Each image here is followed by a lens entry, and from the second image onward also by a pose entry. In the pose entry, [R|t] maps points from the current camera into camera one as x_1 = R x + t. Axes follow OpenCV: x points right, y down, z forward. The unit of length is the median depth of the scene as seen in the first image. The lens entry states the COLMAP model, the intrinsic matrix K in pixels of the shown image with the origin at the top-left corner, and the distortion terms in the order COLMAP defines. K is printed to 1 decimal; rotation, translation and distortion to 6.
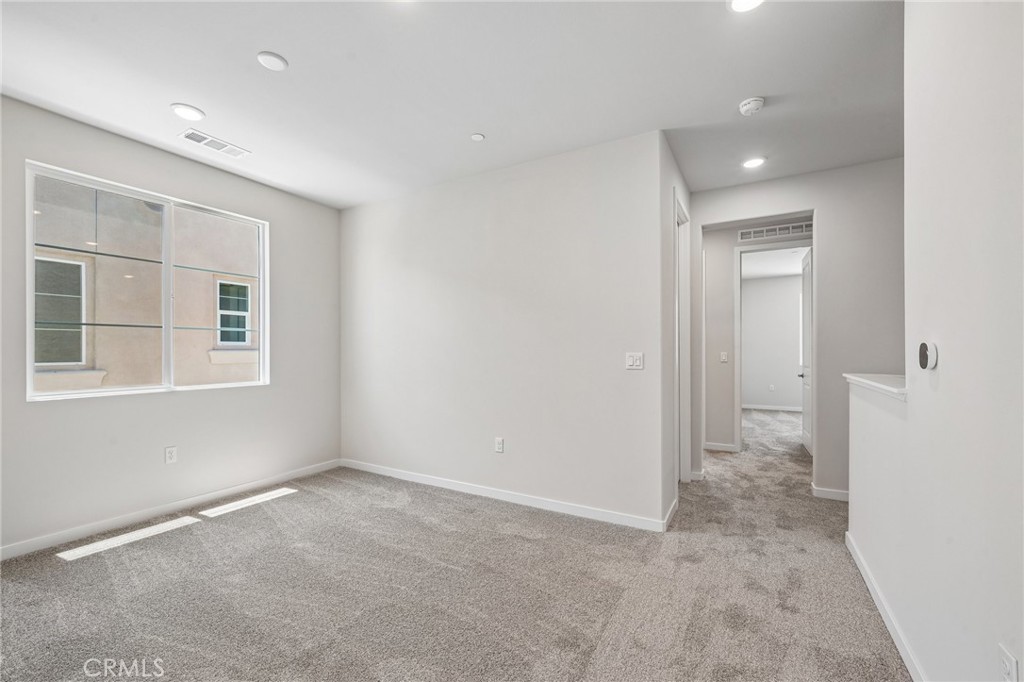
lens RADIAL K [[433.7, 0, 512.0], [0, 433.7, 341.0], [0, 0, 1]] dist [0.000207, -0.000101]
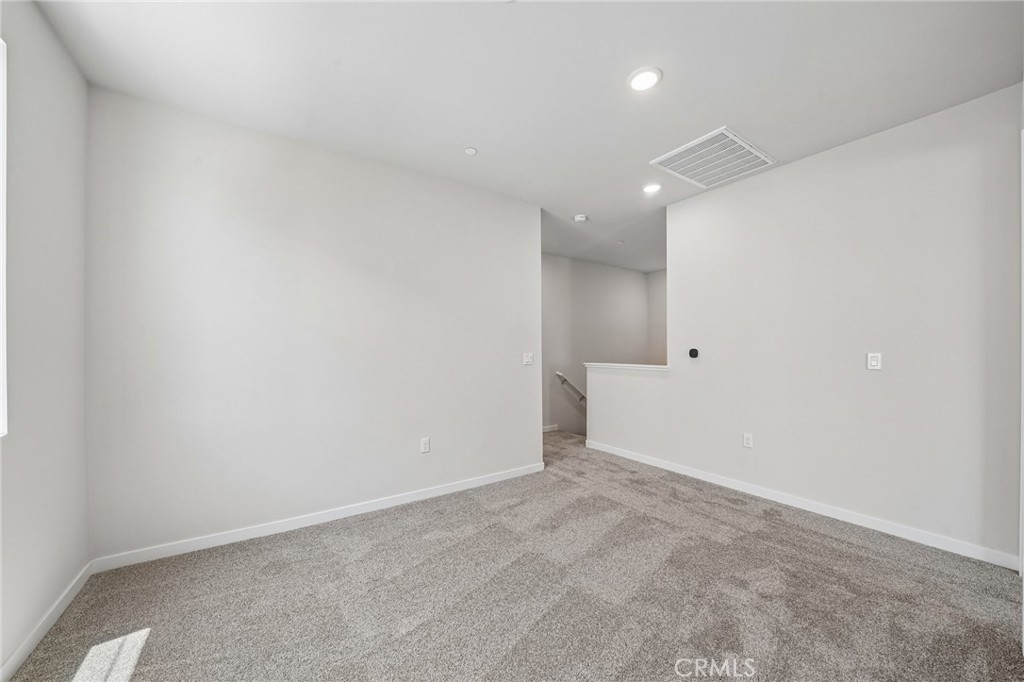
lens RADIAL K [[358.3, 0, 530.8], [0, 358.3, 341.5], [0, 0, 1]] dist [-0.013515, 0.000133]
pose [[0.415202, 0.025482, 0.909372, -0.694727], [-0.014378, 0.999667, -0.021448, 0.011240], [-0.909616, -0.004170, 0.415429, 0.428076]]
